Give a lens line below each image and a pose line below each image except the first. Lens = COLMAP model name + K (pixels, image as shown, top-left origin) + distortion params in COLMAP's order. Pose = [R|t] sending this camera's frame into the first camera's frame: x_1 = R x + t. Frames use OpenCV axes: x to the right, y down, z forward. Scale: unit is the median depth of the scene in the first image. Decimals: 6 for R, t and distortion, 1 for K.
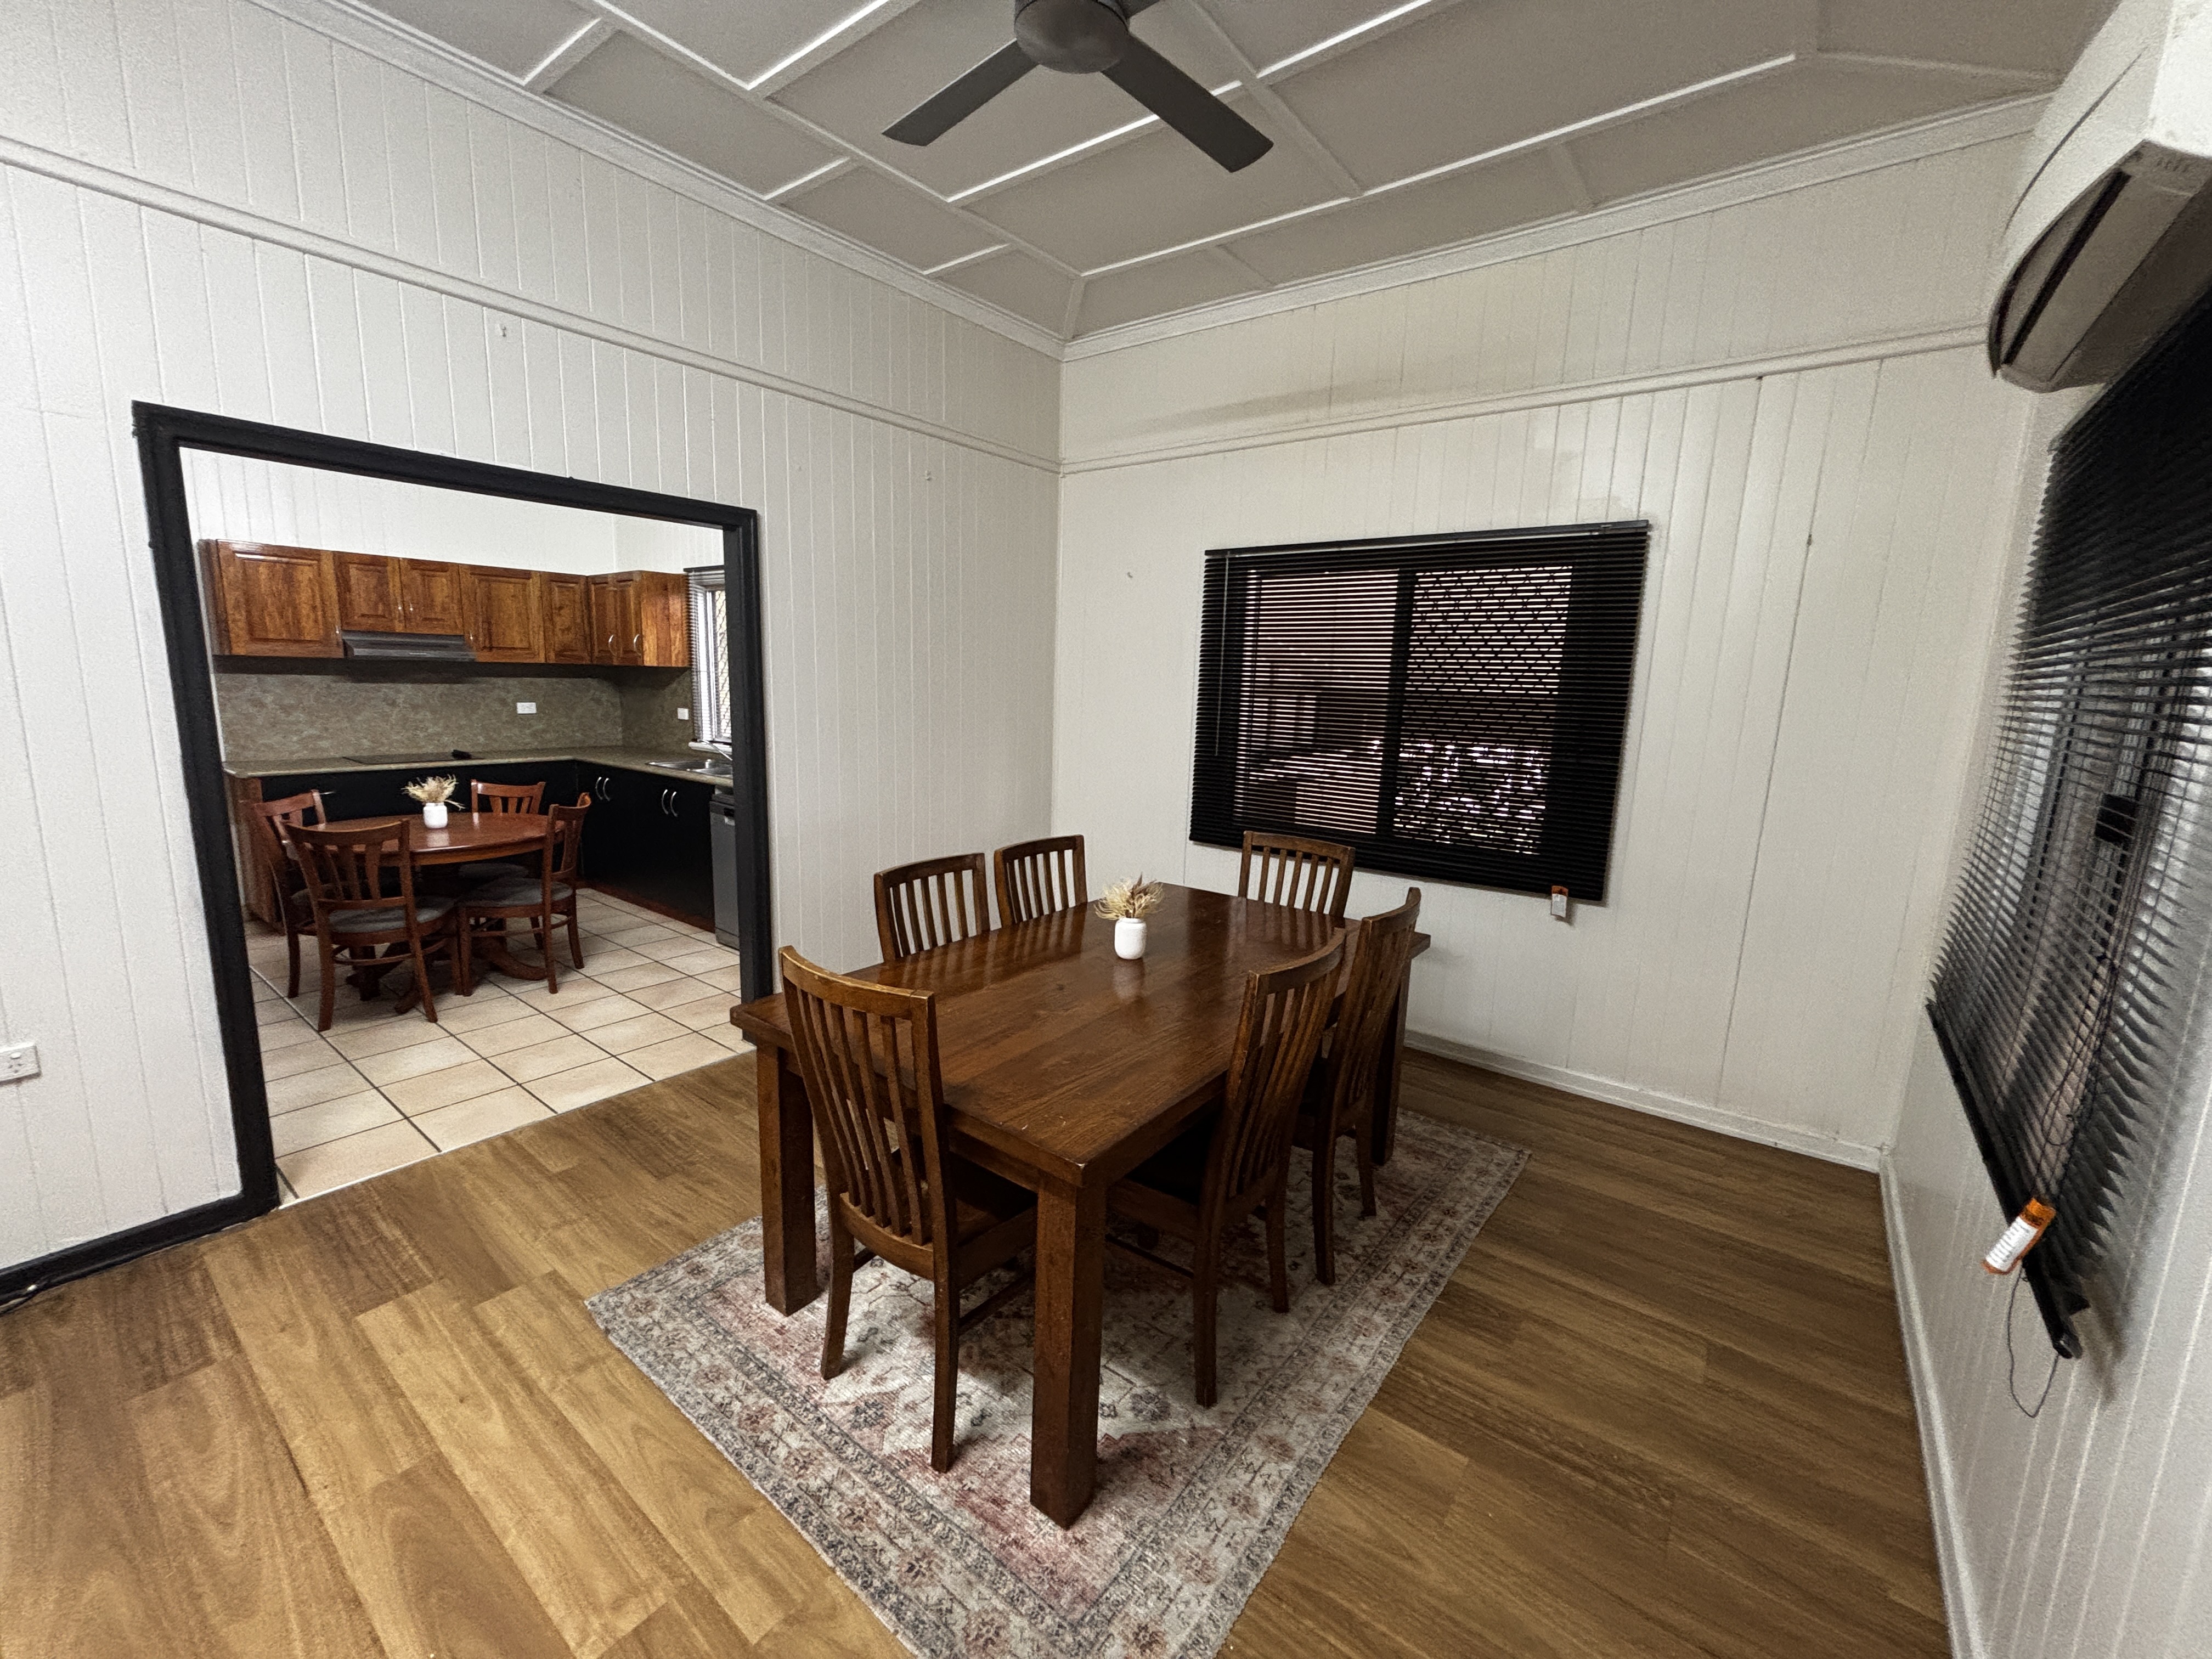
lens RADIAL K [[900.3, 0, 1091.4], [0, 900.3, 829.1], [0, 0, 1]] dist [-0.000445, 0.000177]
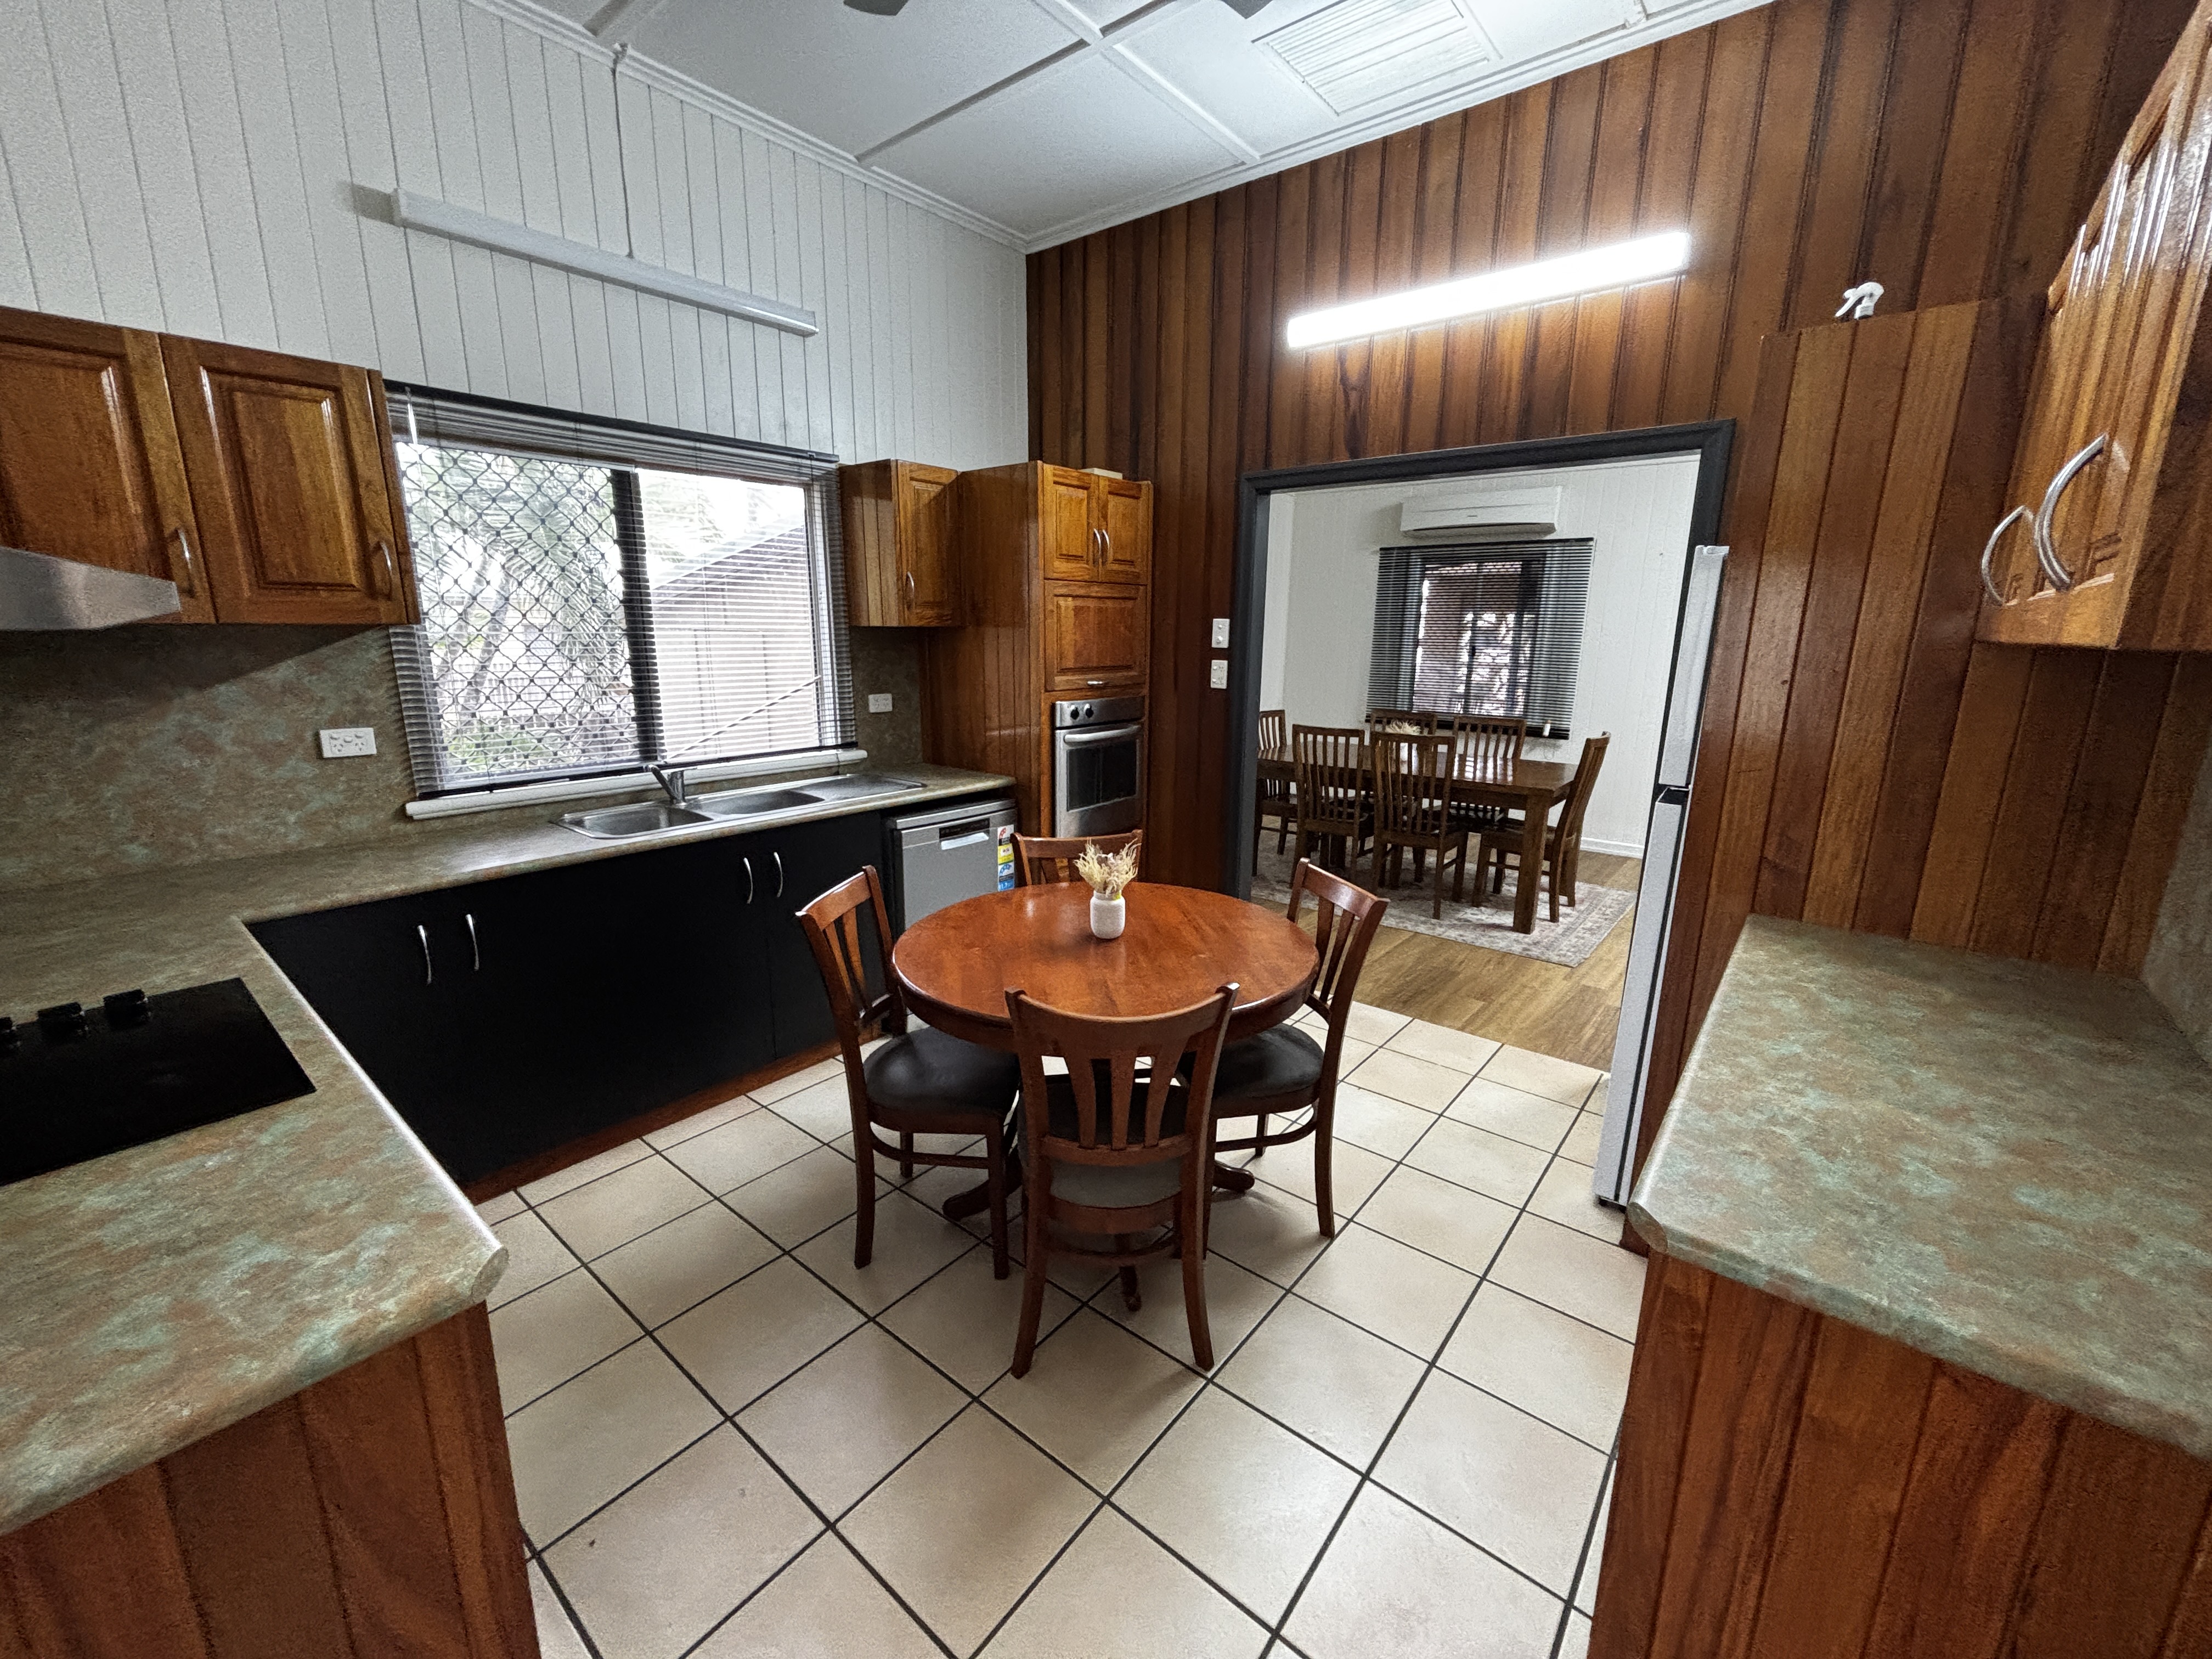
lens RADIAL K [[900.3, 0, 1091.4], [0, 900.3, 829.1], [0, 0, 1]] dist [-0.000445, 0.000177]
pose [[0.029566, -0.250382, 0.967696, -0.932085], [0.158958, 0.956977, 0.242752, -0.150453], [-0.986843, 0.146646, 0.068094, 0.723206]]
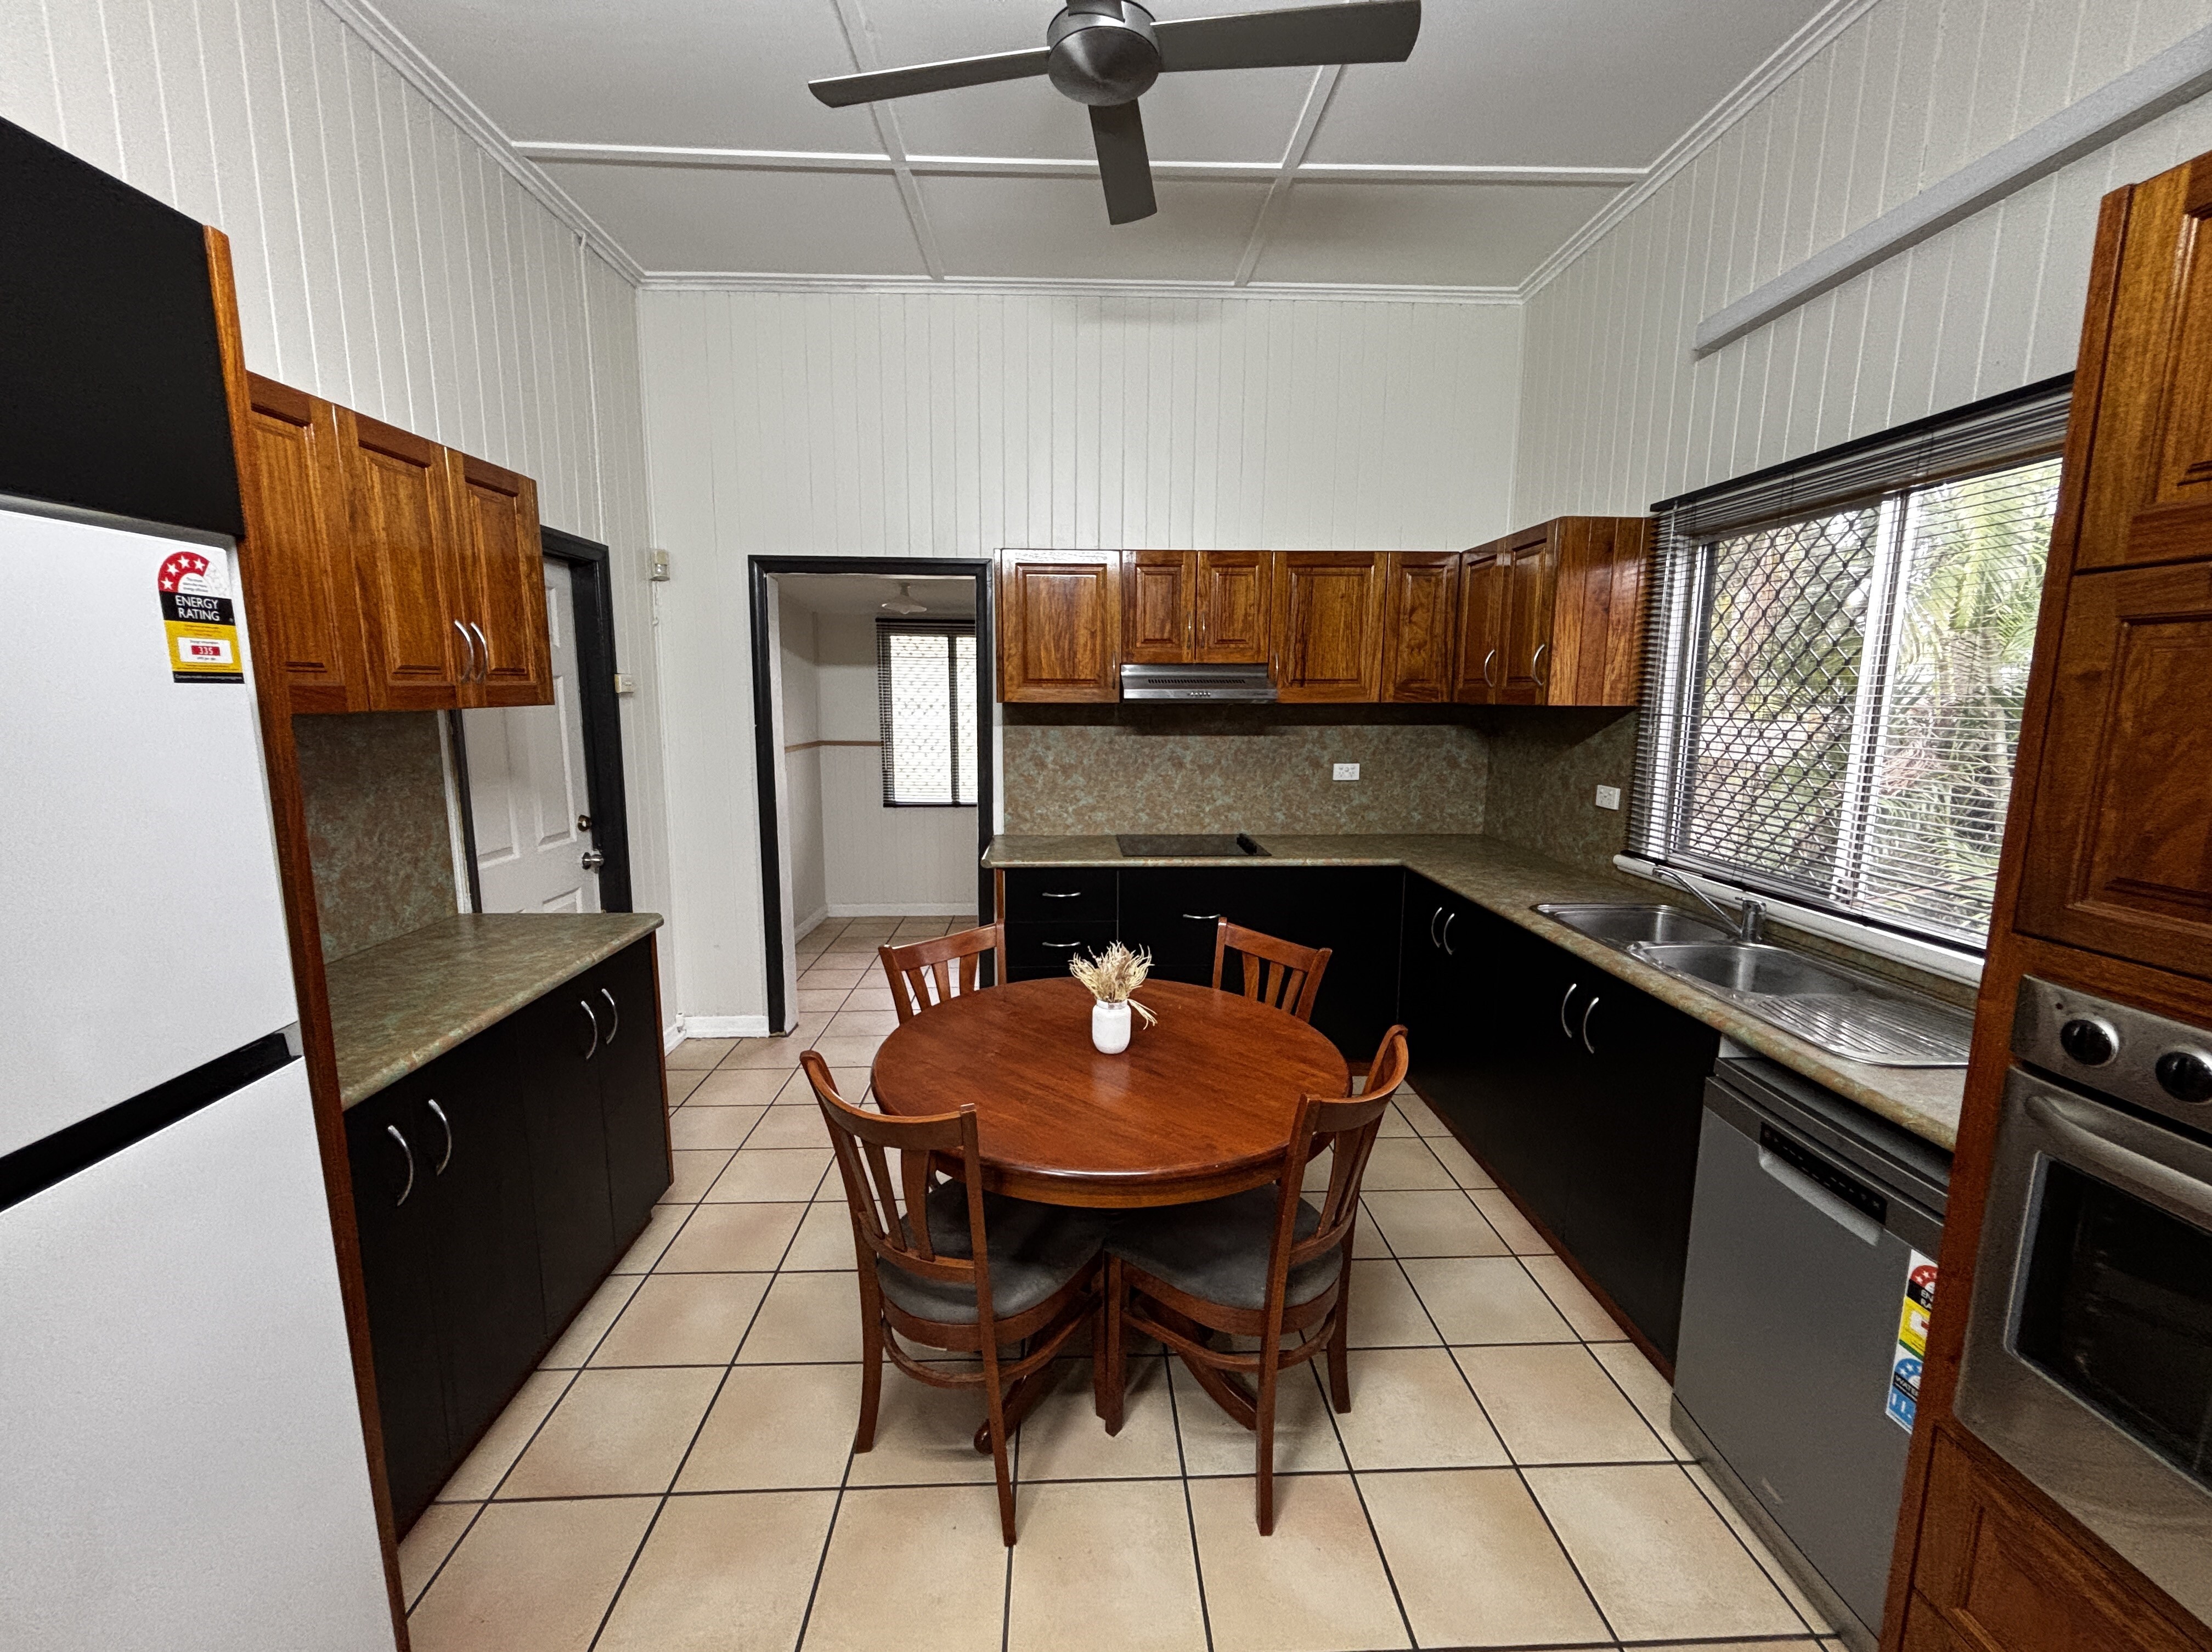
lens RADIAL K [[900.3, 0, 1091.4], [0, 900.3, 825.6], [0, 0, 1]] dist [-0.000445, 0.000177]
pose [[0.640950, 0.086573, -0.762685, -0.280091], [-0.112296, 0.993504, 0.018402, -0.098552], [0.759324, 0.073851, 0.646508, 0.502265]]
